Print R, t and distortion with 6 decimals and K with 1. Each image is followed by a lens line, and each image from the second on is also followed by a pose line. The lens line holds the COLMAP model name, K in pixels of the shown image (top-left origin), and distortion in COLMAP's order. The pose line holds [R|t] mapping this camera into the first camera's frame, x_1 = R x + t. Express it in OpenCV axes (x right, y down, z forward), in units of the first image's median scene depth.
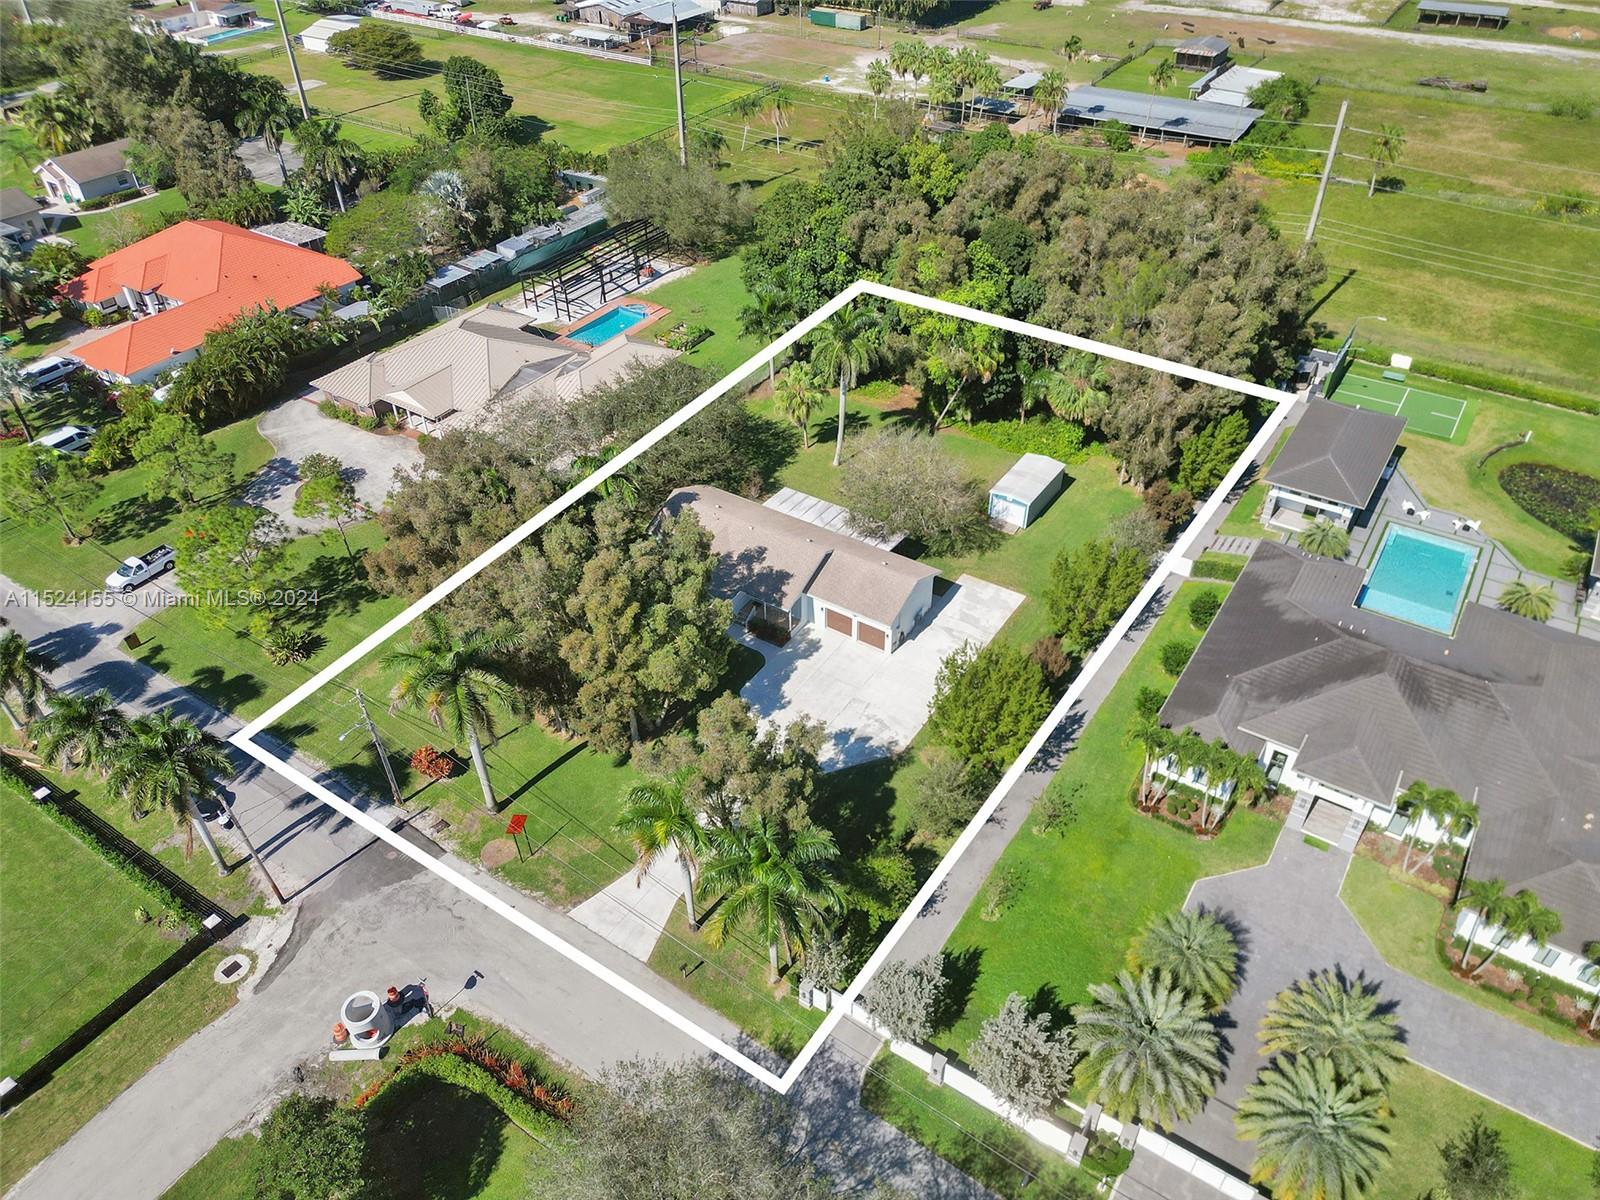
lens RADIAL K [[1111.9, 0, 802.6], [0, 1111.9, 625.0], [0, 0, 1]] dist [0.037163, -0.001267]
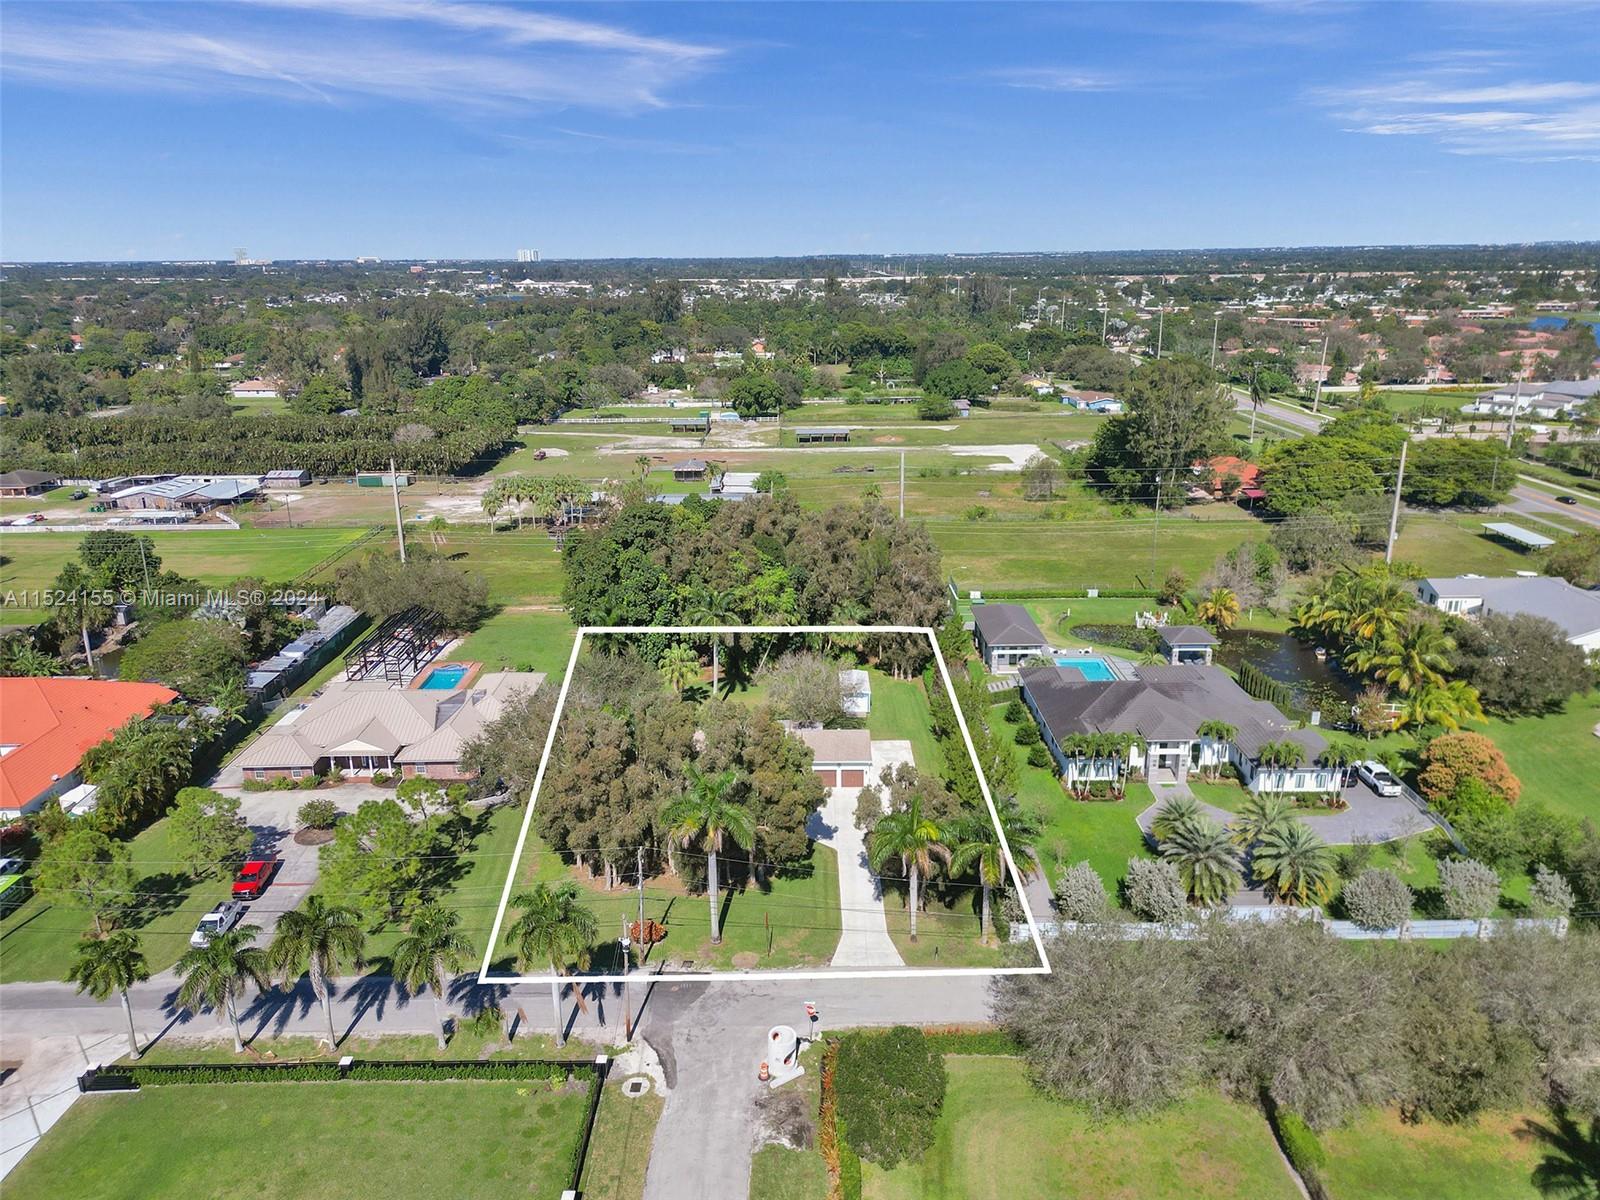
lens RADIAL K [[1117.7, 0, 800.0], [0, 1117.7, 600.0], [0, 0, 1]] dist [0.079594, -0.075295]
pose [[0.834840, -0.163005, 0.525806, -0.529037], [0.355910, 0.888500, -0.289648, 0.148228], [-0.419964, 0.428949, 0.799770, -0.155174]]
